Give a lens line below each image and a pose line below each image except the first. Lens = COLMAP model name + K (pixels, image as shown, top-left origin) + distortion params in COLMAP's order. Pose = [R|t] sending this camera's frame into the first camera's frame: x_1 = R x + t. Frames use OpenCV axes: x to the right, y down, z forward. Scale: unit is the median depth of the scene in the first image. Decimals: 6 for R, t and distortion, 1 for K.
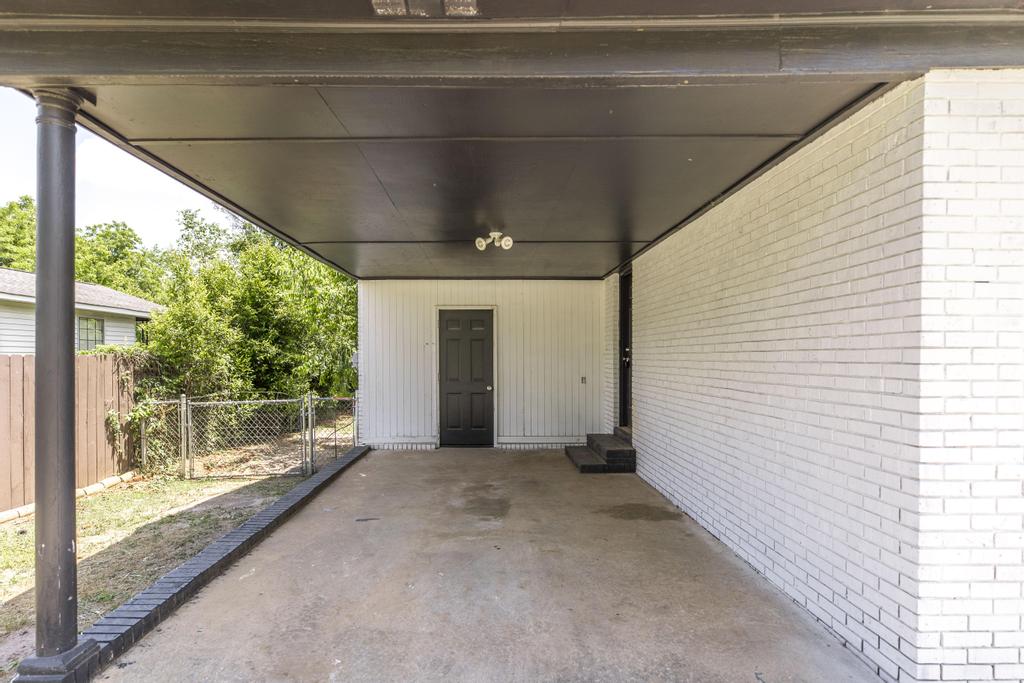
lens RADIAL K [[511.1, 0, 499.6], [0, 511.1, 356.9], [0, 0, 1]] dist [0.000537, -0.000113]
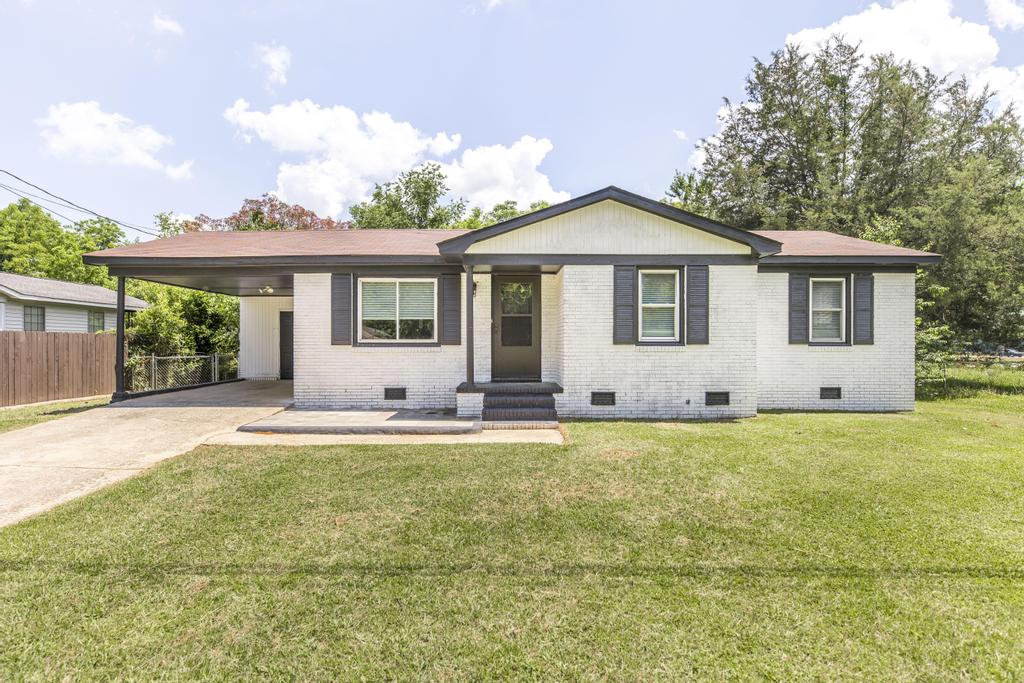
lens RADIAL K [[563.8, 0, 507.3], [0, 563.8, 340.4], [0, 0, 1]] dist [0.005991, -0.002550]
pose [[0.999954, -0.000537, -0.009606, 0.641053], [0.000504, 0.999994, -0.003441, 0.025255], [0.009607, 0.003436, 0.999948, -0.973769]]
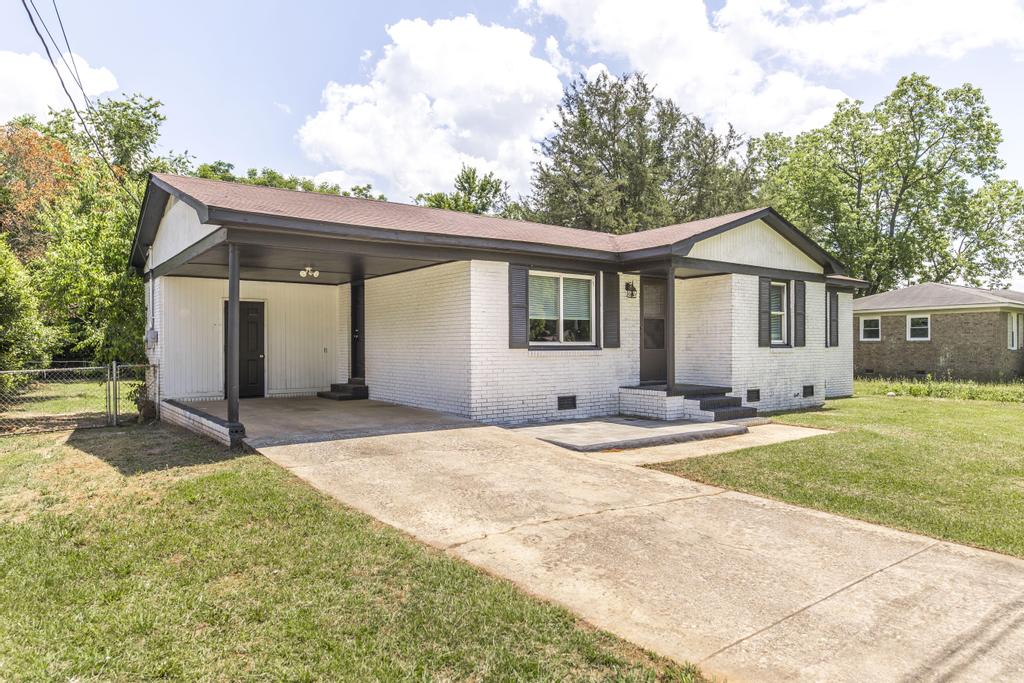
lens RADIAL K [[649.4, 0, 511.0], [0, 649.4, 344.5], [0, 0, 1]] dist [0.006169, -0.001261]
pose [[0.815435, -0.001187, 0.578848, -0.404098], [0.002519, 0.999996, -0.001499, 0.025370], [-0.578844, 0.002680, 0.815434, -0.719497]]
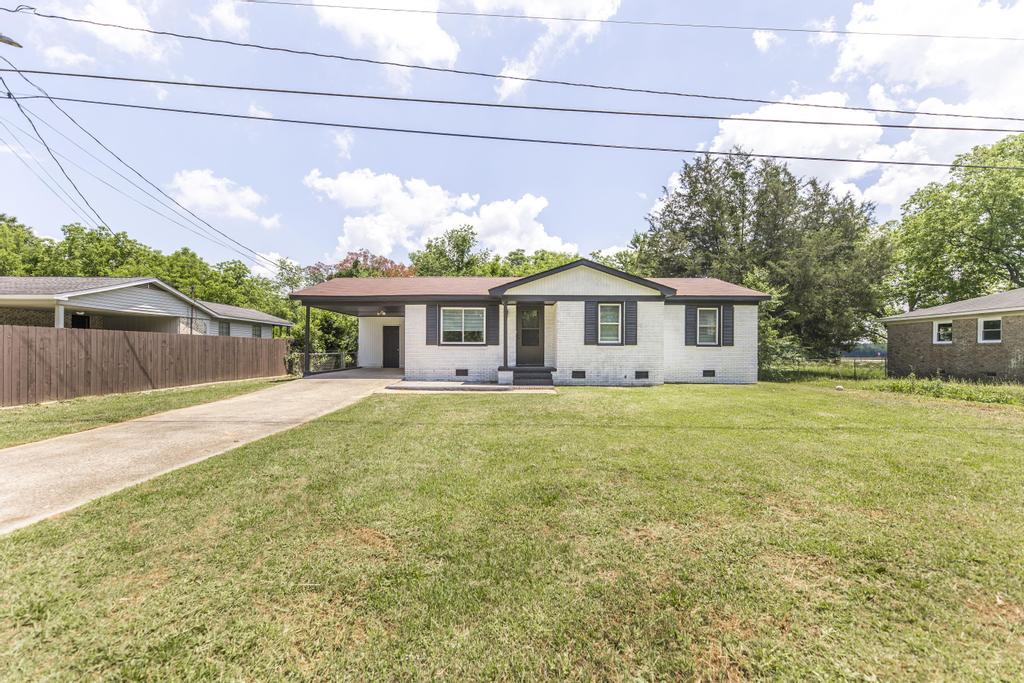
lens RADIAL K [[423.4, 0, 508.0], [0, 423.4, 345.3], [0, 0, 1]] dist [0.007899, -0.001207]
pose [[0.999725, 0.003679, -0.023172, 0.602188], [-0.003916, 0.999940, -0.010193, 0.047690], [0.023134, 0.010281, 0.999680, -1.372469]]
